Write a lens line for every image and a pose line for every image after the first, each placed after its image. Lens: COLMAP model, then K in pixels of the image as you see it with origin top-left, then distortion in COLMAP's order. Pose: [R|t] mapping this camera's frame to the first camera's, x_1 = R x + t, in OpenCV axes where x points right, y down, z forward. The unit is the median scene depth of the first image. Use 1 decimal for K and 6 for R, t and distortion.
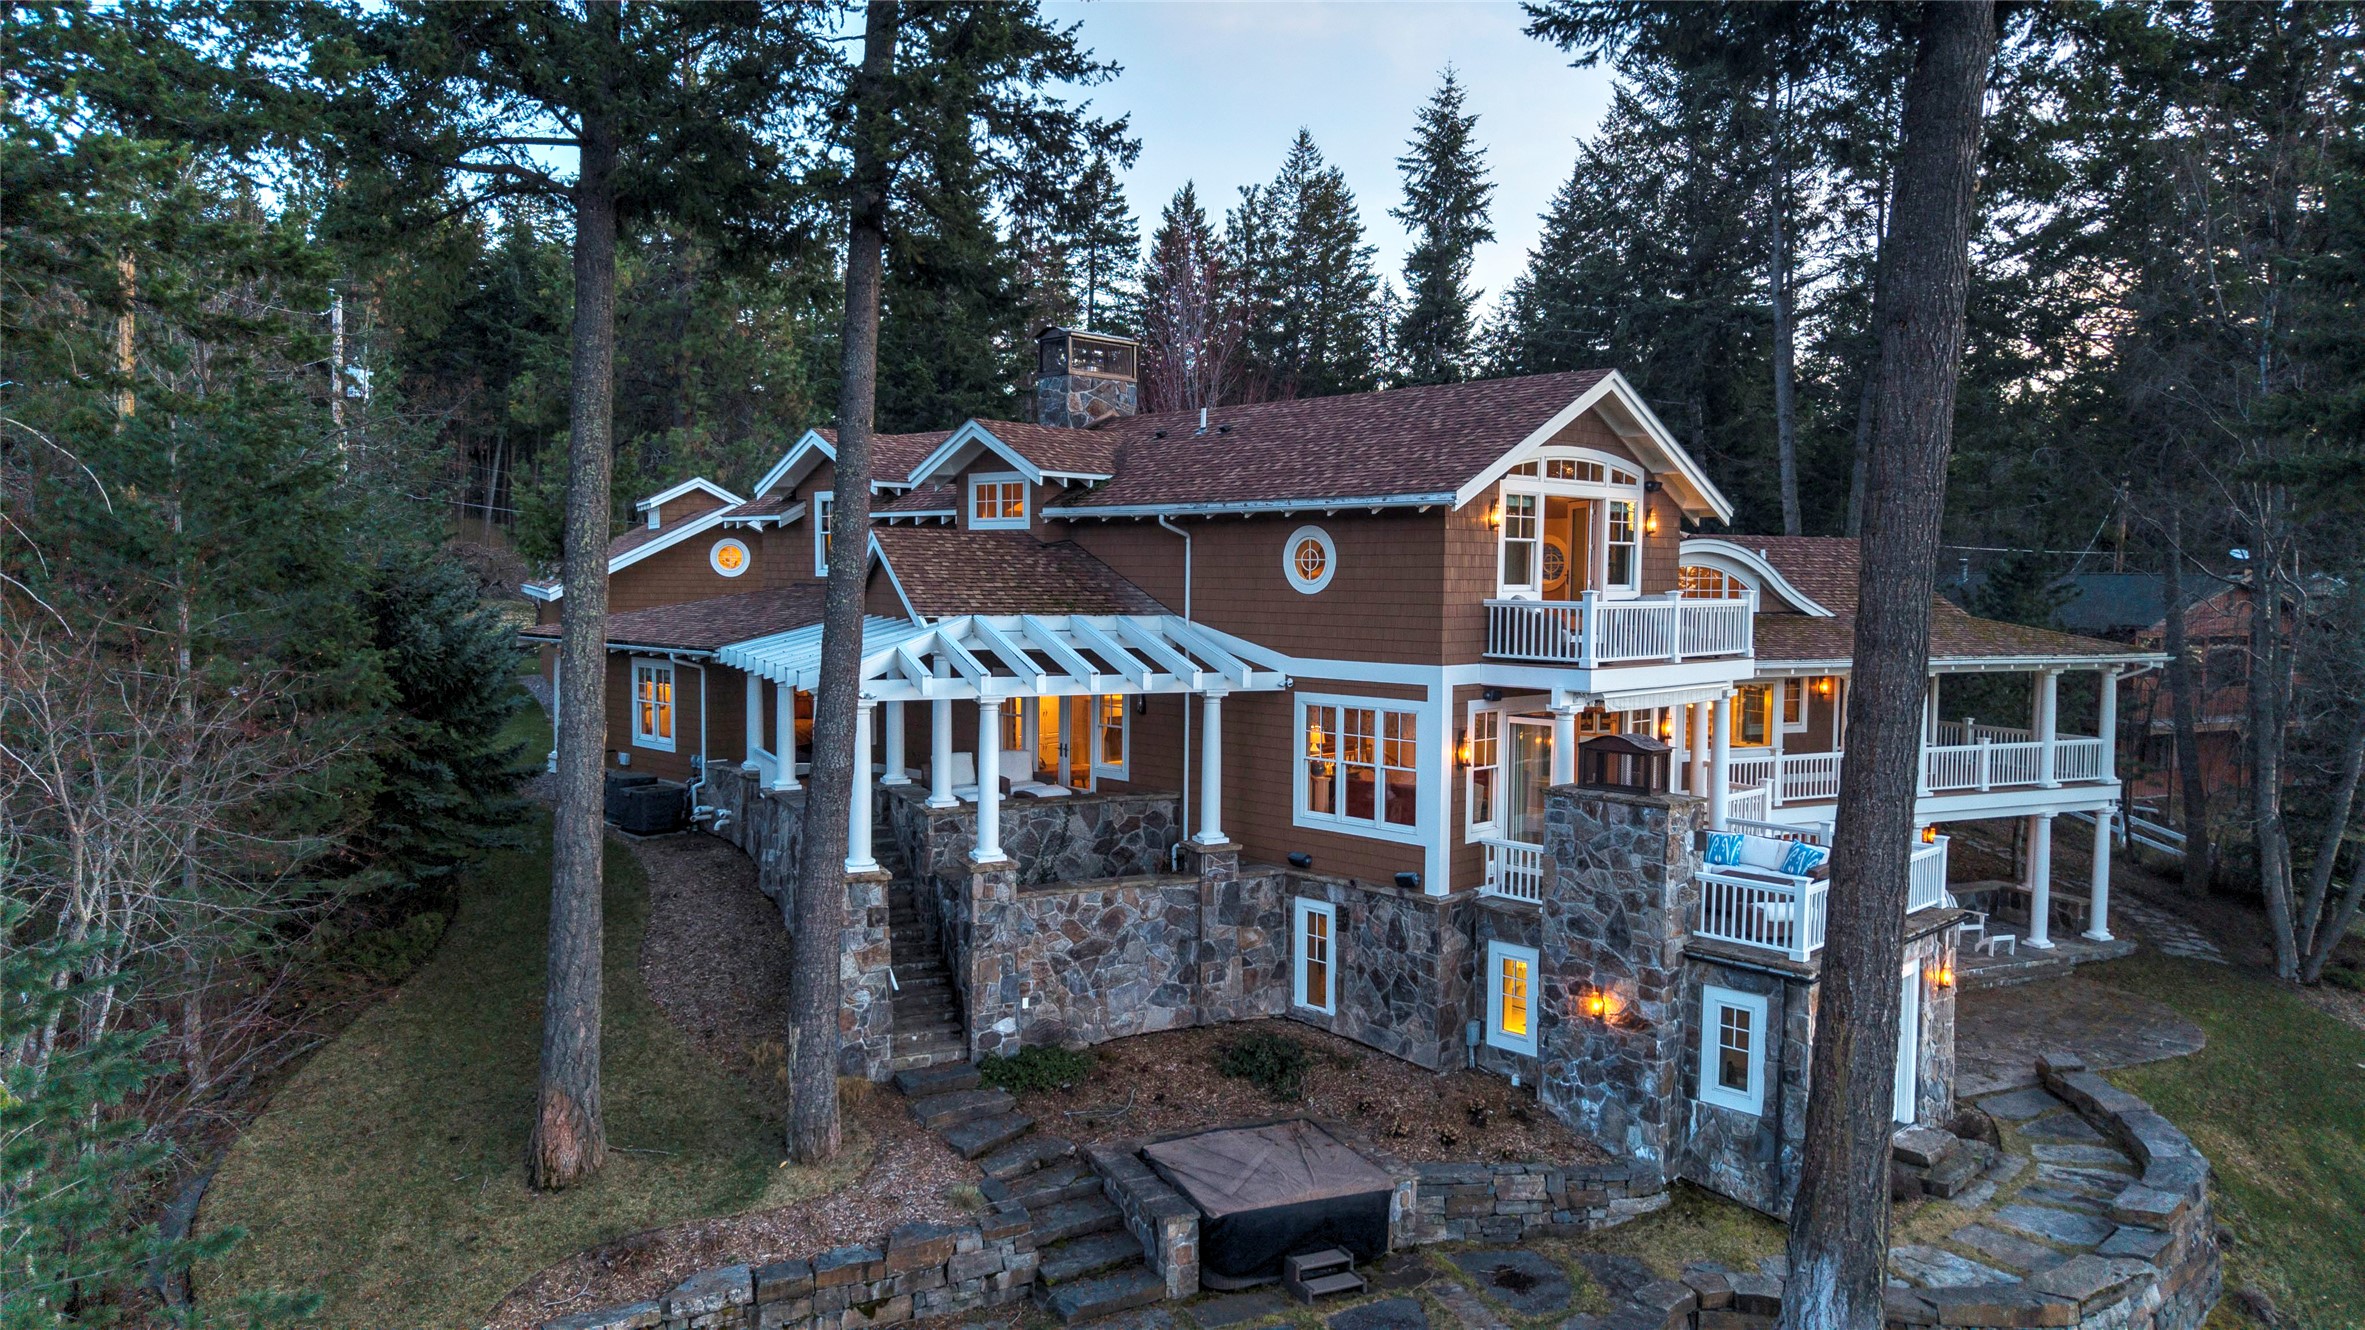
lens RADIAL K [[1594.6, 0, 1189.8], [0, 1594.6, 662.7], [0, 0, 1]] dist [0.033196, -0.032698]
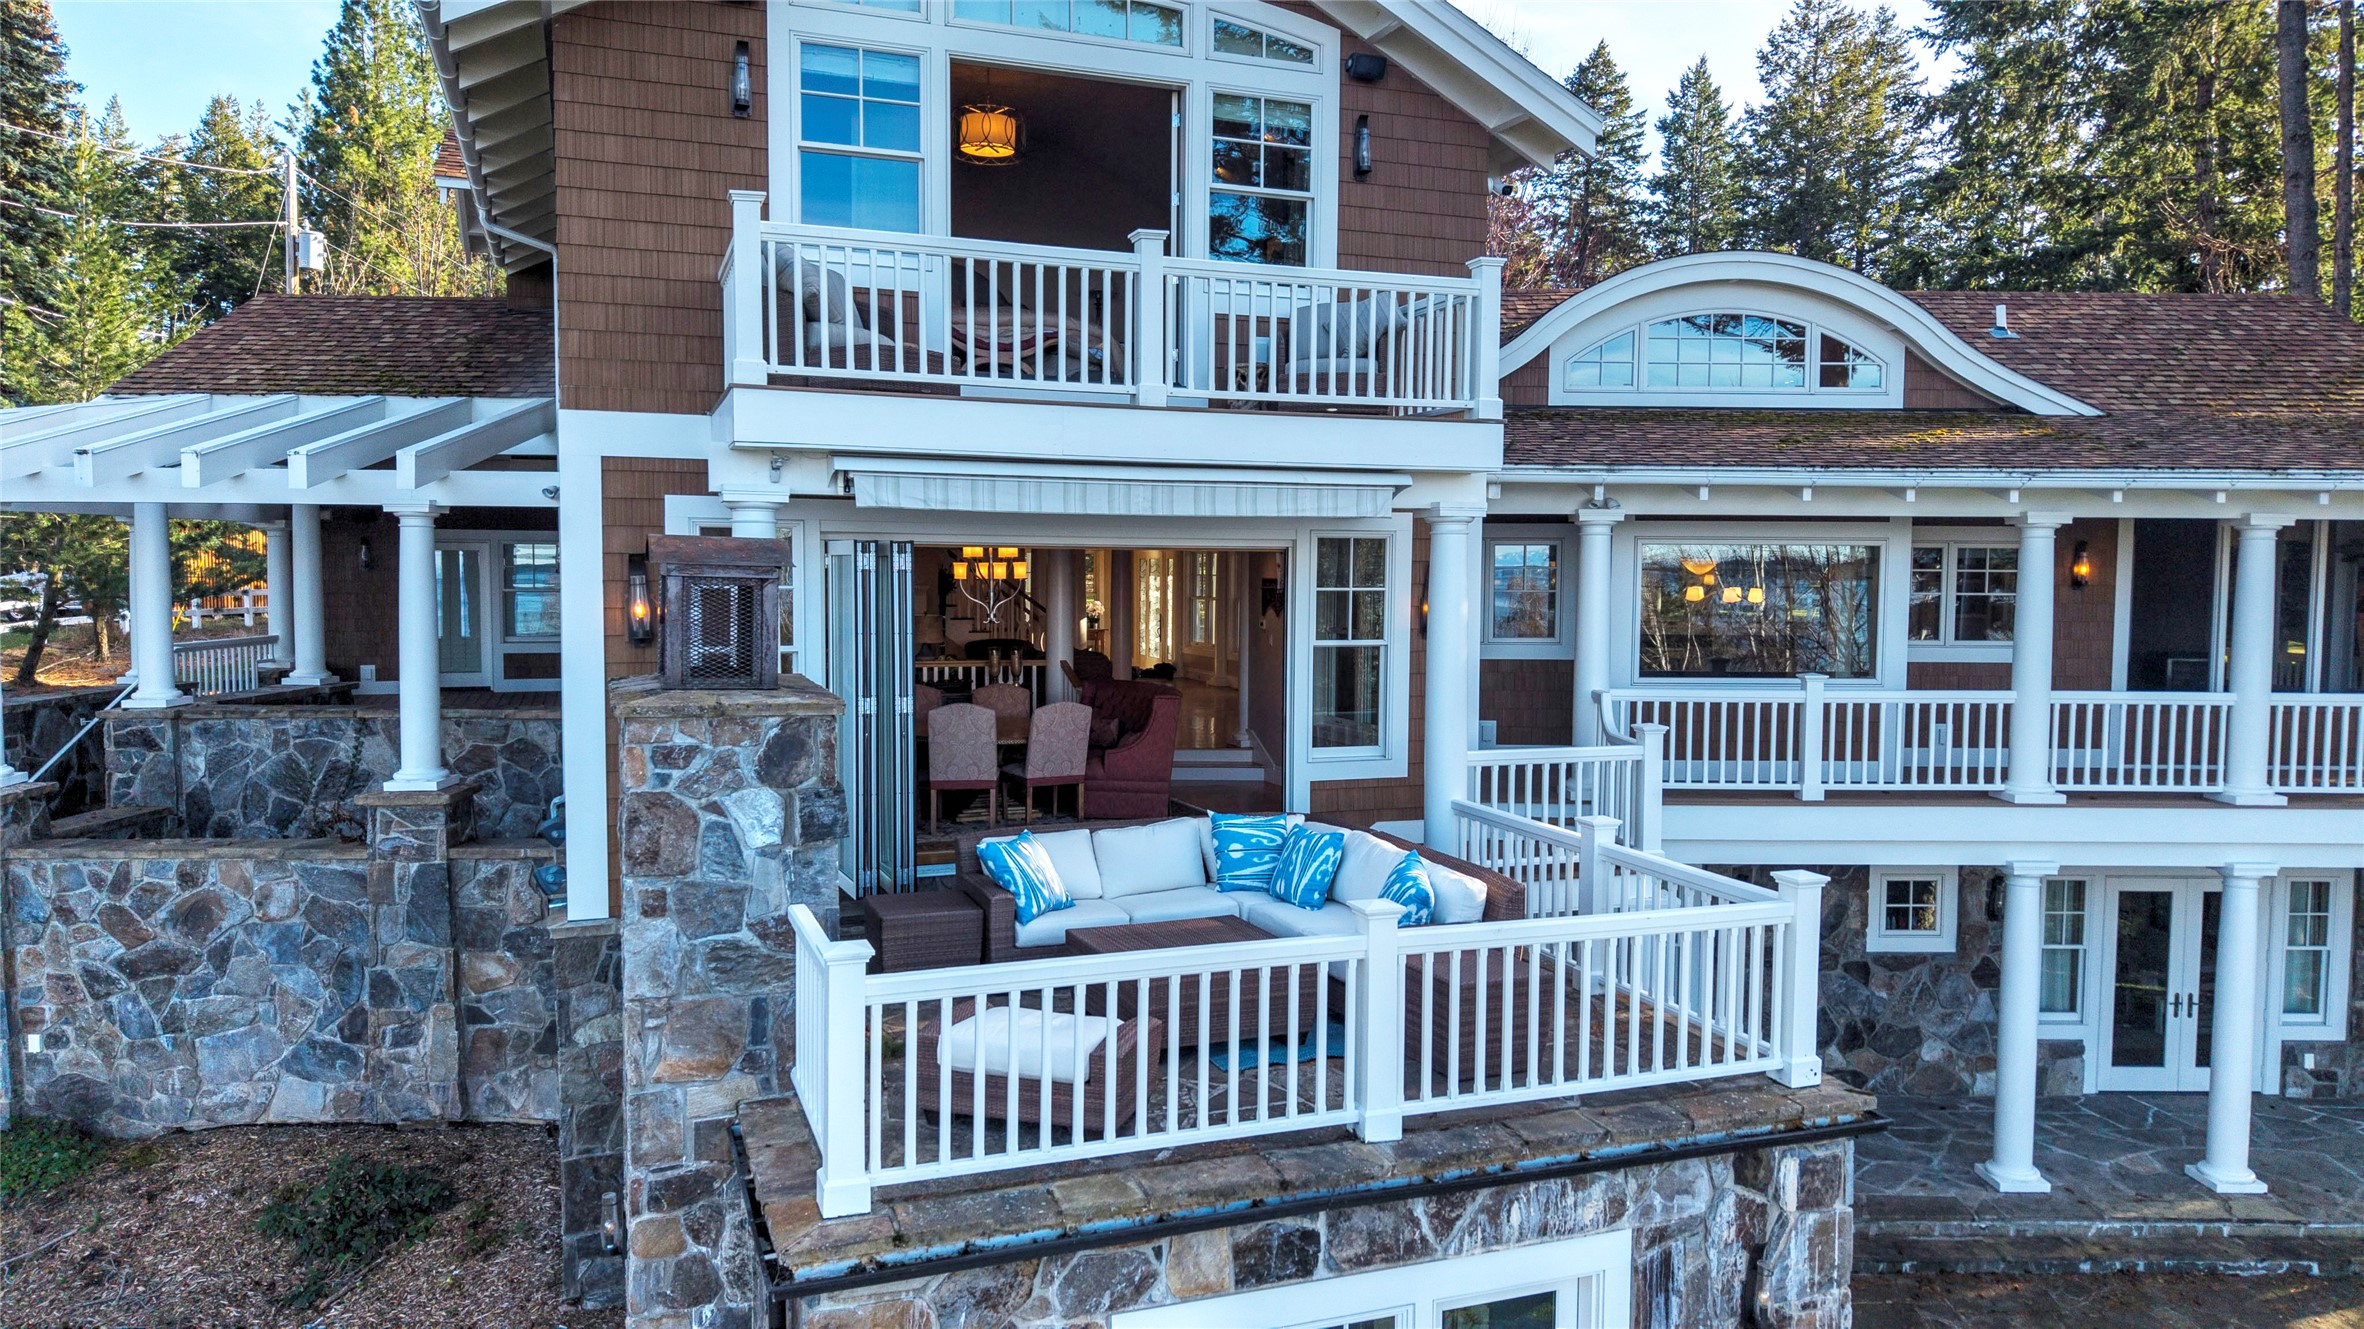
lens RADIAL K [[1593.9, 0, 1170.4], [0, 1593.9, 667.6], [0, 0, 1]] dist [0.033196, -0.032698]
pose [[0.904952, 0.022086, -0.424940, 0.503282], [-0.022086, 0.999744, 0.004927, 0.067702], [0.424940, 0.004926, 0.905208, 0.654292]]
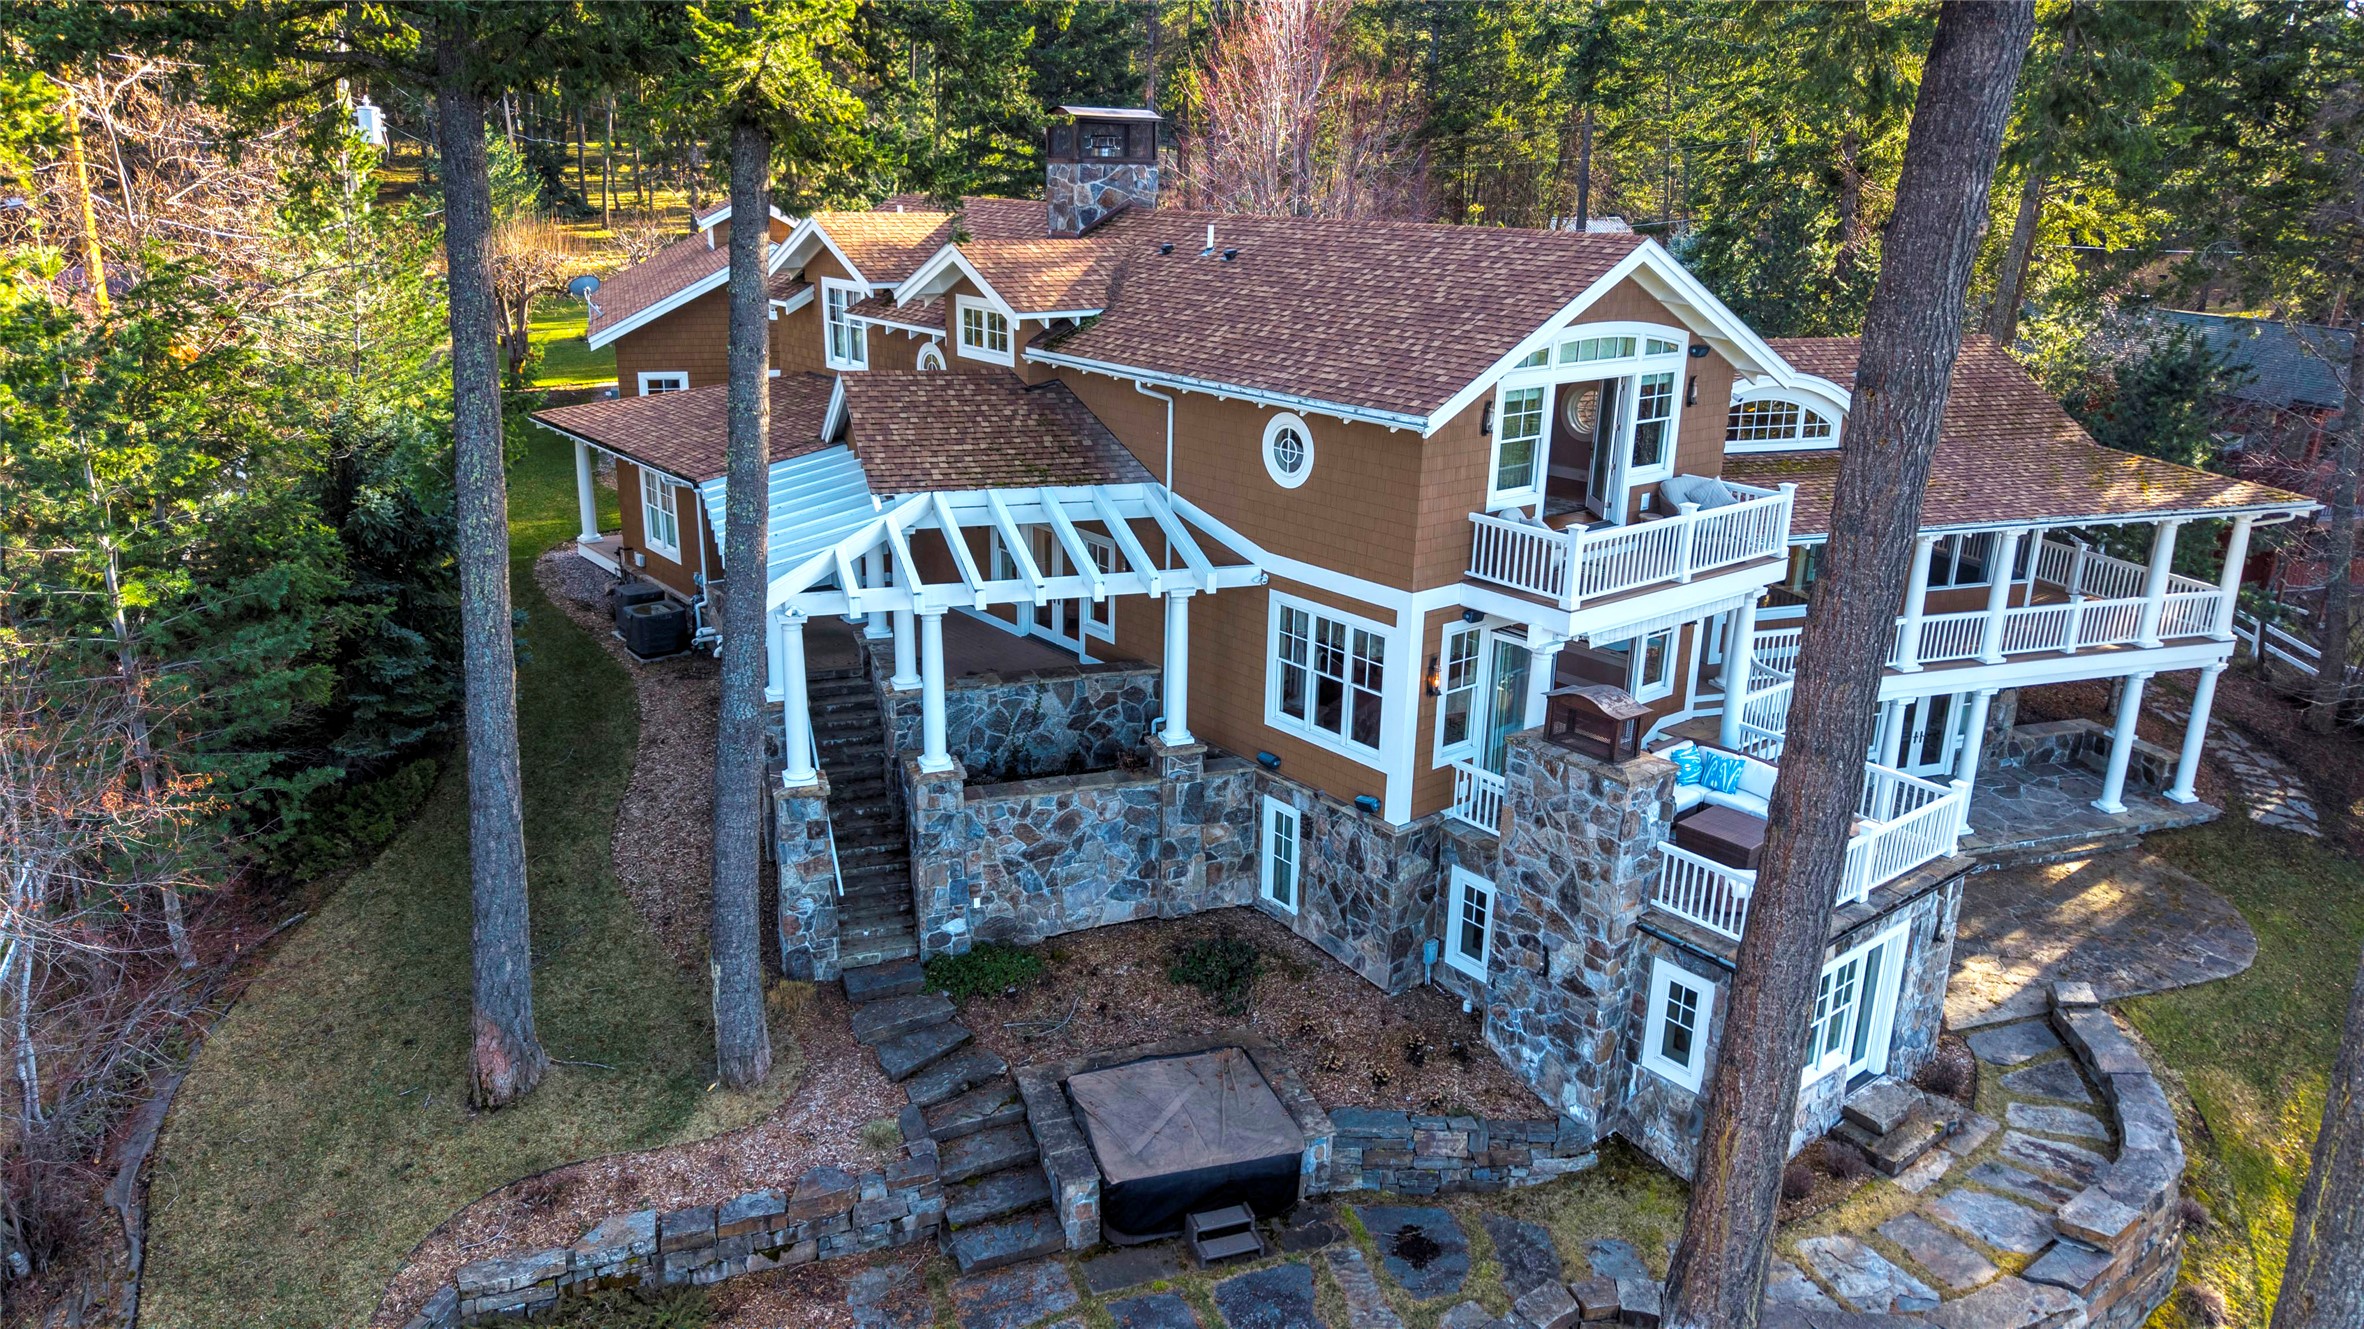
lens RADIAL K [[1593.9, 0, 1188.1], [0, 1593.9, 666.4], [0, 0, 1]] dist [0.033196, -0.032698]
pose [[0.994135, 0.043306, -0.099095, 0.121000], [-0.017376, 0.968379, 0.248877, -0.180716], [0.106740, -0.245696, 0.963452, 0.089809]]
